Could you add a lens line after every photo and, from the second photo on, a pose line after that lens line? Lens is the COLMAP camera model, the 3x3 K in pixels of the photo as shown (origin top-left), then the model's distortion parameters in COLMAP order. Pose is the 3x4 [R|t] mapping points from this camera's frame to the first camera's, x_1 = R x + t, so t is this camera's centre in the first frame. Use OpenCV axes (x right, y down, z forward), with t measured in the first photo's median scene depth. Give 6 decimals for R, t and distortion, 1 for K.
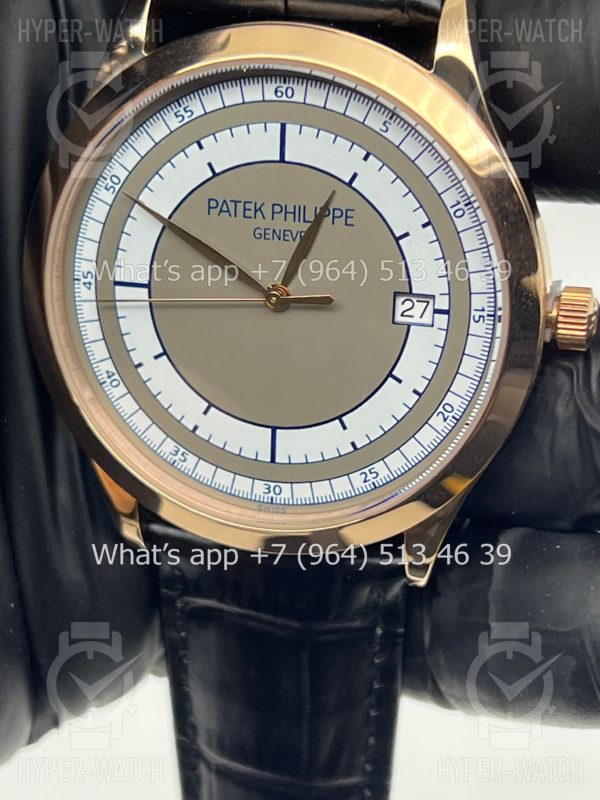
lens RADIAL K [[1879.7, 0, 306.5], [0, 1879.7, 408.2], [0, 0, 1]] dist [0.157899, 0.000000]
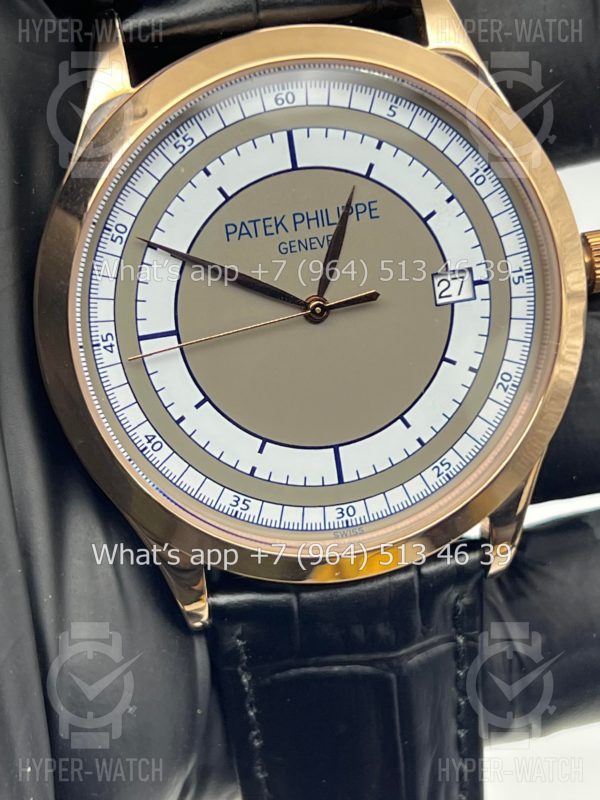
lens RADIAL K [[1879.7, 0, 299.6], [0, 1879.7, 402.9], [0, 0, 1]] dist [0.157899, 0.000000]
pose [[0.902529, -0.222451, 0.368724, -0.392840], [0.276870, 0.955563, -0.101208, 0.083381], [-0.329825, 0.193432, 0.924013, 0.118466]]
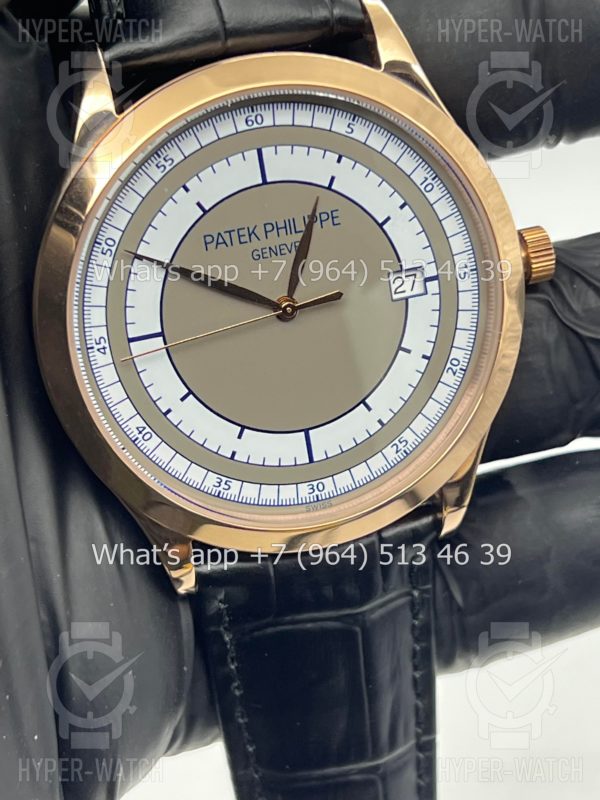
lens RADIAL K [[1879.7, 0, 300.0], [0, 1879.7, 399.7], [0, 0, 1]] dist [0.157899, 0.000000]
pose [[0.863467, -0.272160, 0.424680, -0.482392], [0.310524, 0.950303, -0.022353, 0.017367], [-0.397491, 0.151175, 0.905067, 0.031384]]
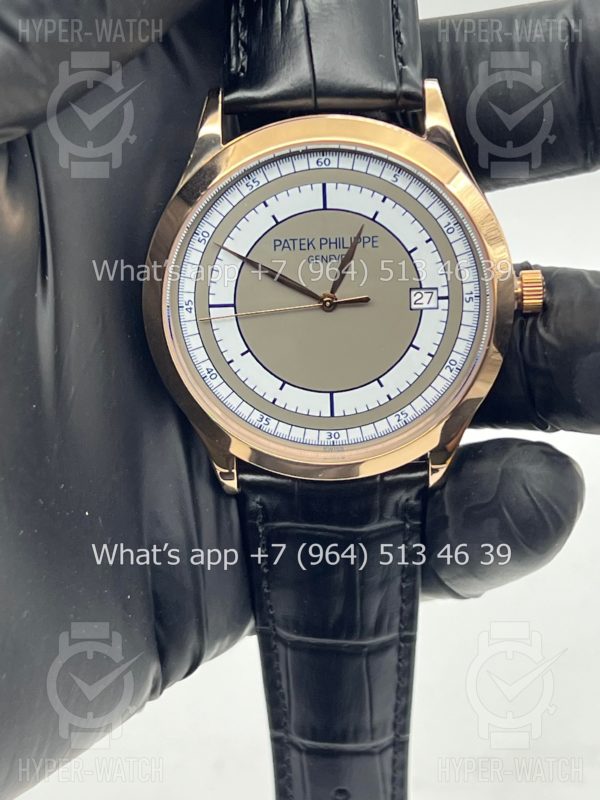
lens RADIAL K [[1879.7, 0, 293.4], [0, 1879.7, 395.1], [0, 0, 1]] dist [0.157899, 0.000000]
pose [[0.972186, -0.129885, 0.194897, -0.334769], [0.130714, 0.991382, 0.008655, -0.003942], [-0.194342, 0.017061, 0.980785, -0.415325]]
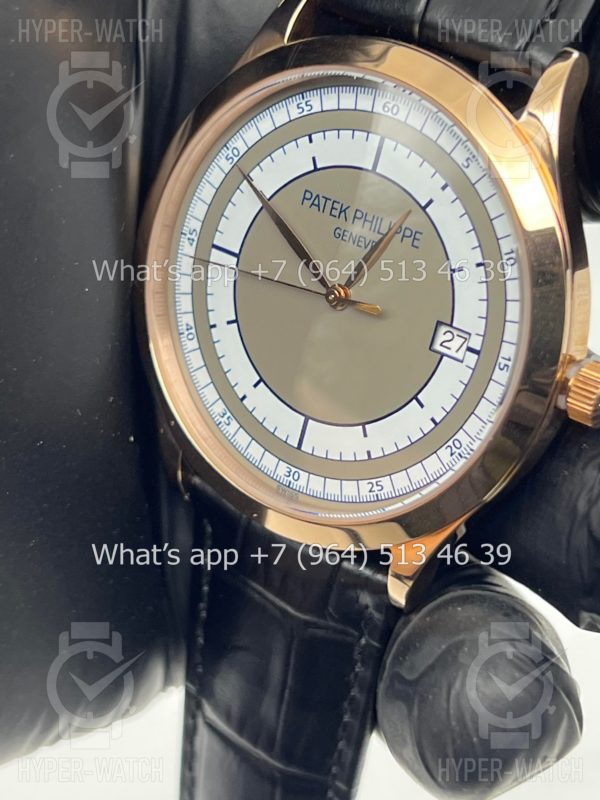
lens RADIAL K [[1879.7, 0, 299.8], [0, 1879.7, 398.8], [0, 0, 1]] dist [0.157899, 0.000000]
pose [[0.917581, 0.288093, -0.273948, 0.270081], [-0.299908, 0.953967, -0.001310, 0.003433], [0.260960, 0.083362, 0.961744, -0.010626]]
